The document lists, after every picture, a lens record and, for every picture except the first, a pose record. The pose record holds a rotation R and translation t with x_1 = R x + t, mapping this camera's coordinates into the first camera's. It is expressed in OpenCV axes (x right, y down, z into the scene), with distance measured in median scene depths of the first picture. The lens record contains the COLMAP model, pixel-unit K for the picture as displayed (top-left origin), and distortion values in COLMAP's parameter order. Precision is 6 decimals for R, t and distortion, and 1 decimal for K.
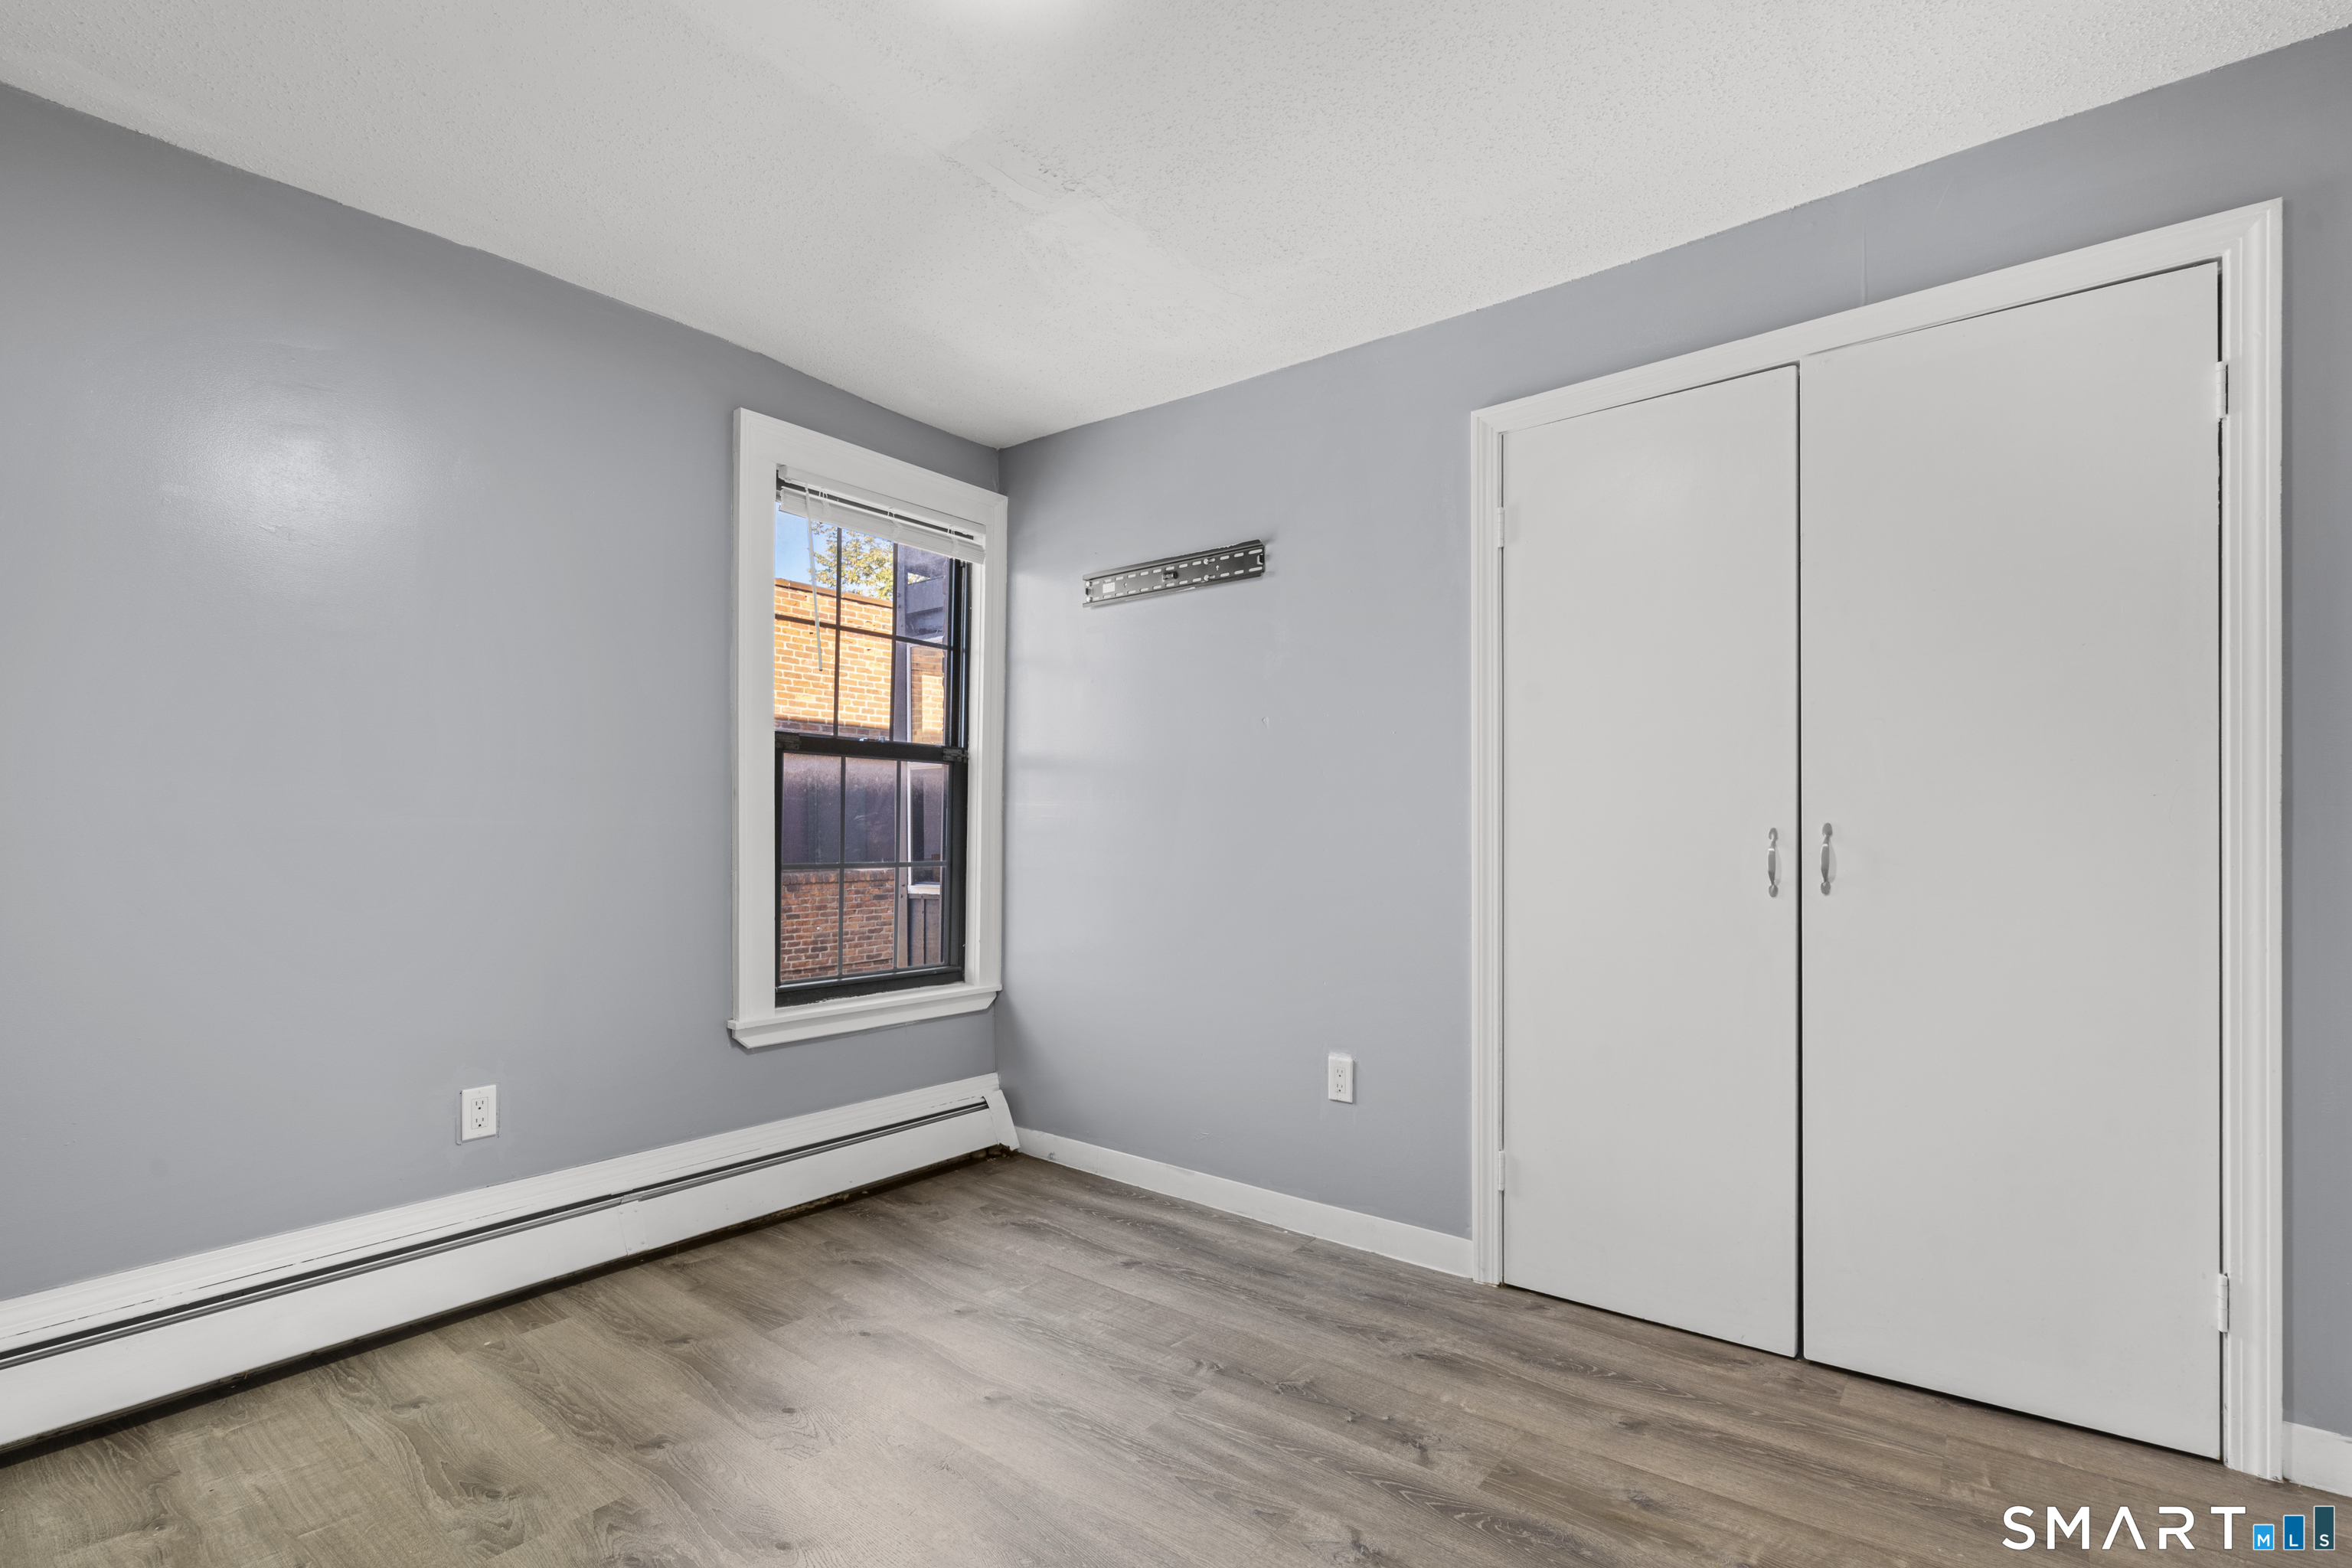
lens RADIAL K [[1073.7, 0, 1206.5], [0, 1073.7, 829.4], [0, 0, 1]] dist [-0.003470, 0.001461]
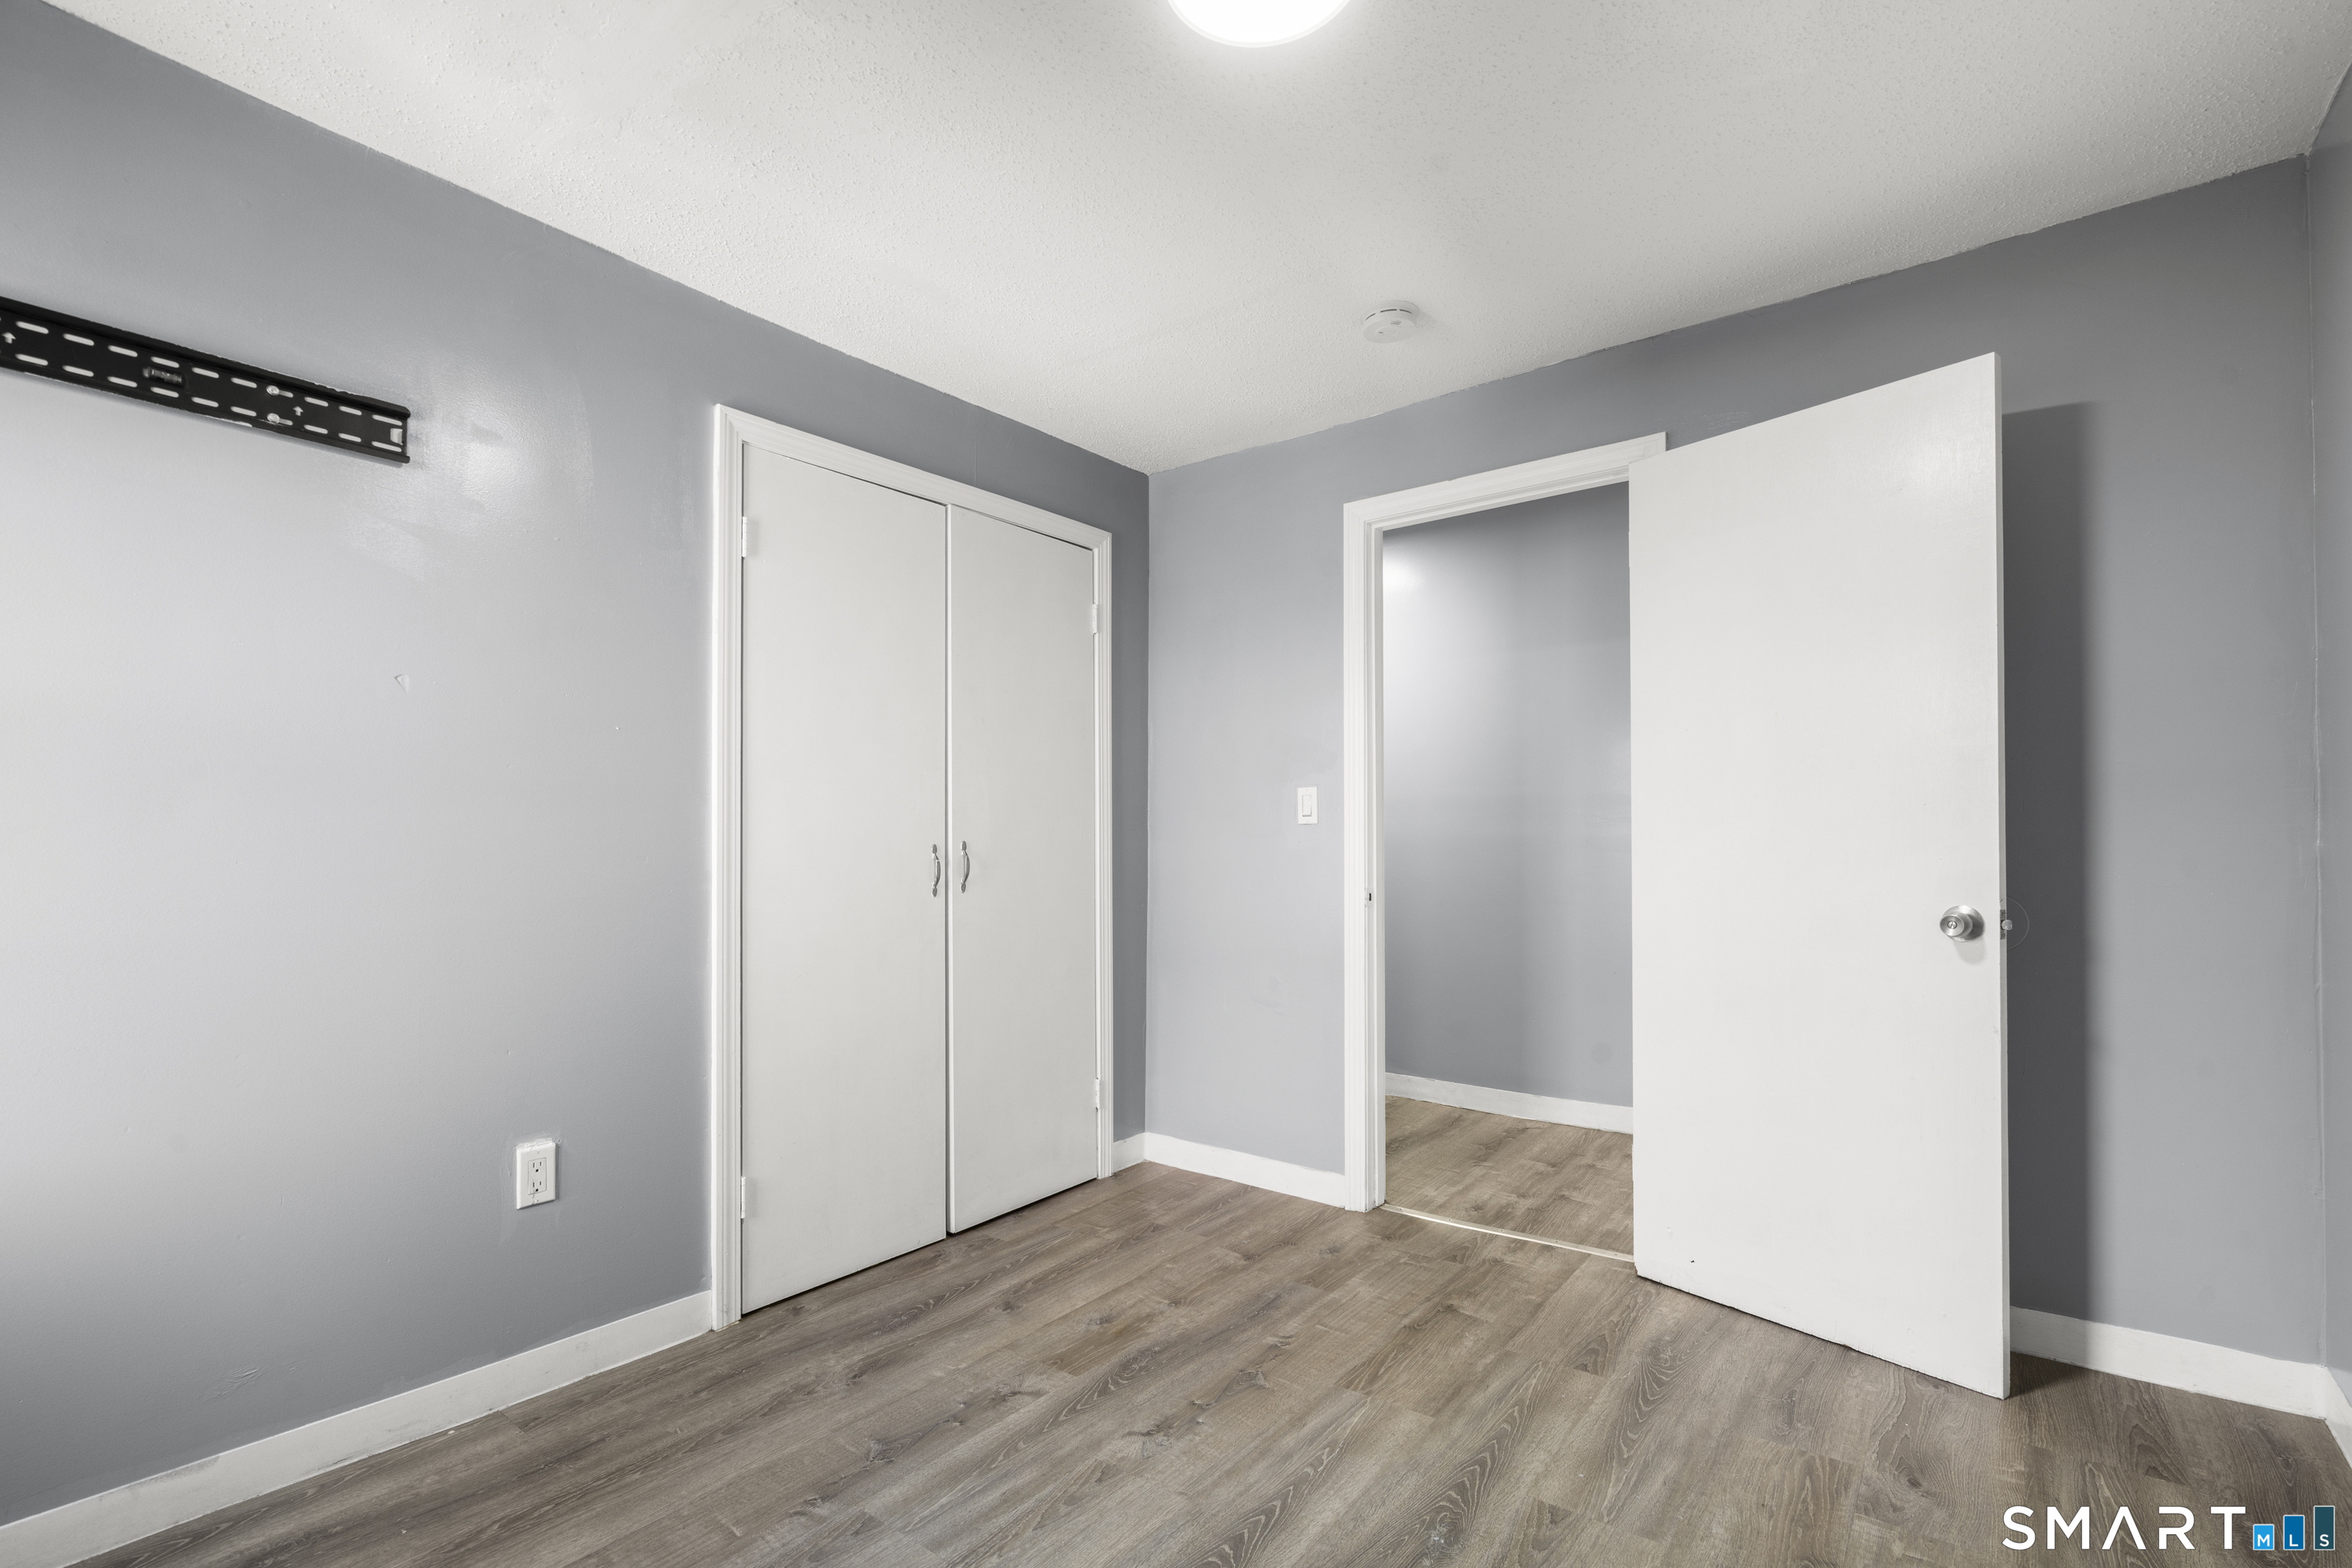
lens RADIAL K [[1059.2, 0, 1178.3], [0, 1059.2, 789.5], [0, 0, 1]] dist [-0.009796, 0.004966]
pose [[0.009978, 0.049045, 0.998747, -0.805694], [-0.008840, 0.998762, -0.048958, -0.007387], [-0.999911, -0.008340, 0.010399, 0.699813]]
